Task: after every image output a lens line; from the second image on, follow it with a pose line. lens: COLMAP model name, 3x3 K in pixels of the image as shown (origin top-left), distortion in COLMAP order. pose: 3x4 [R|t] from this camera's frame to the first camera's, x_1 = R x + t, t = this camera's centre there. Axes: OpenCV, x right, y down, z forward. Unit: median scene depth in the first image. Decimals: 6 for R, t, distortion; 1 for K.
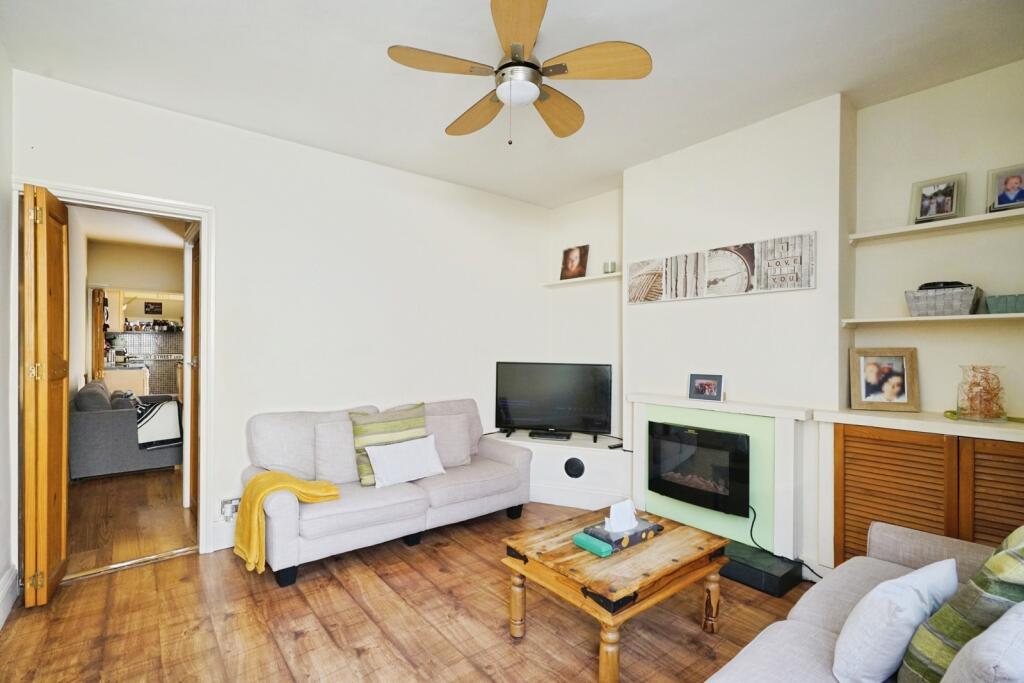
lens RADIAL K [[462.2, 0, 502.9], [0, 462.2, 342.6], [0, 0, 1]] dist [0.000031, 0.000632]
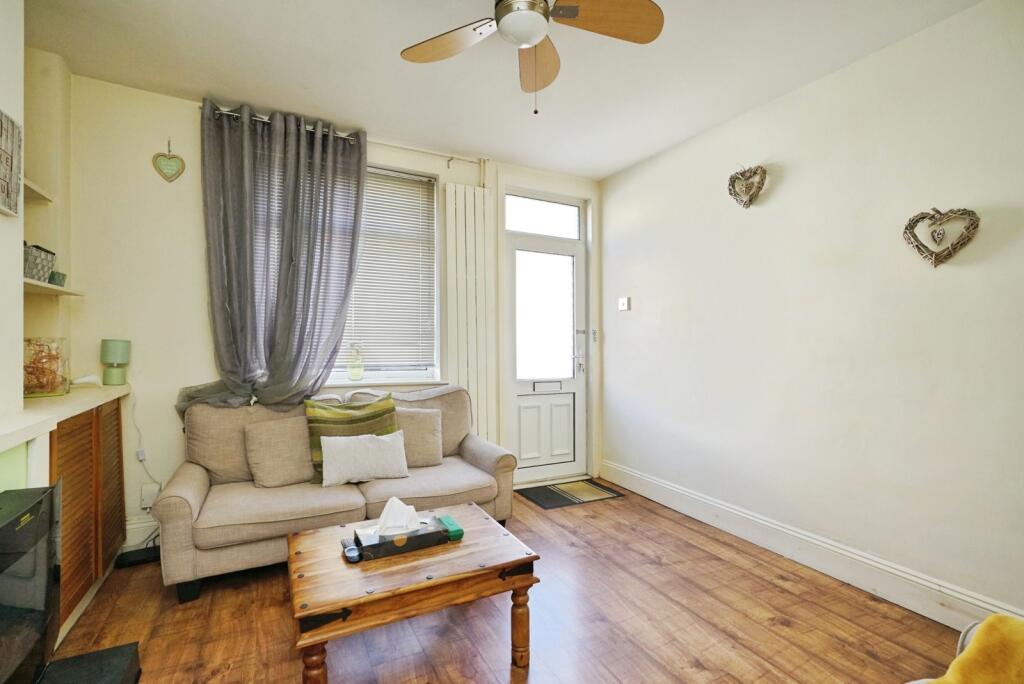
lens RADIAL K [[462.2, 0, 516.2], [0, 462.2, 342.0], [0, 0, 1]] dist [0.000031, 0.000632]
pose [[-0.981466, -0.005971, 0.191543, -0.270621], [-0.007217, 0.999957, -0.005810, 0.036246], [-0.191501, -0.007085, -0.981467, 1.174998]]
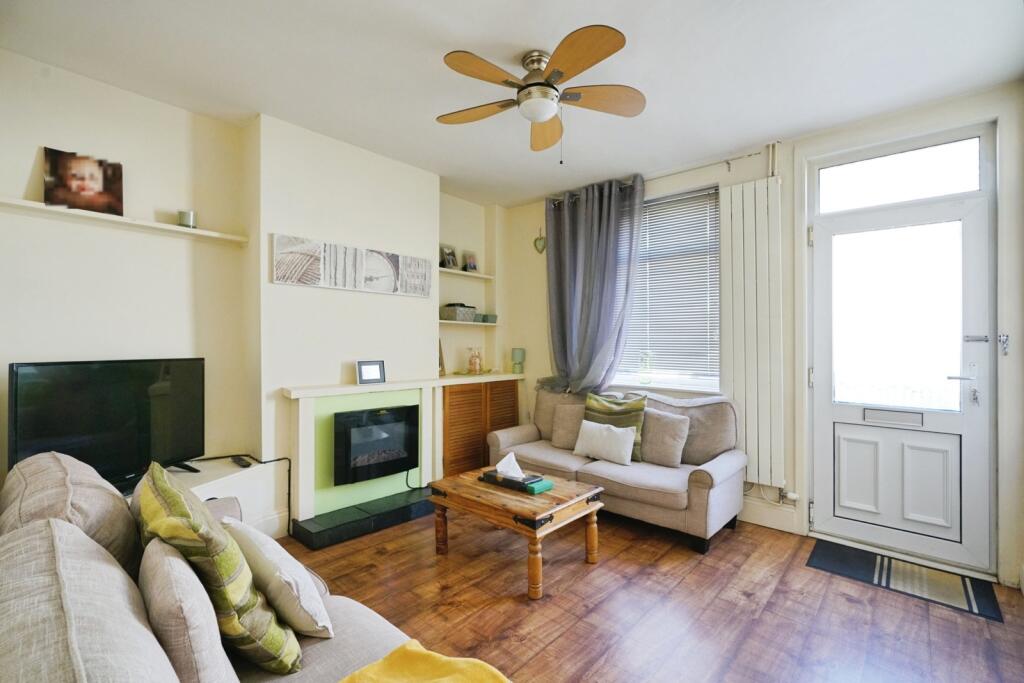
lens RADIAL K [[462.2, 0, 494.1], [0, 462.2, 347.8], [0, 0, 1]] dist [0.000031, 0.000632]
pose [[-0.153986, -0.010890, 0.988013, -0.726523], [-0.013760, 0.999866, 0.008876, 0.023084], [-0.987977, -0.012228, -0.154115, 0.901501]]
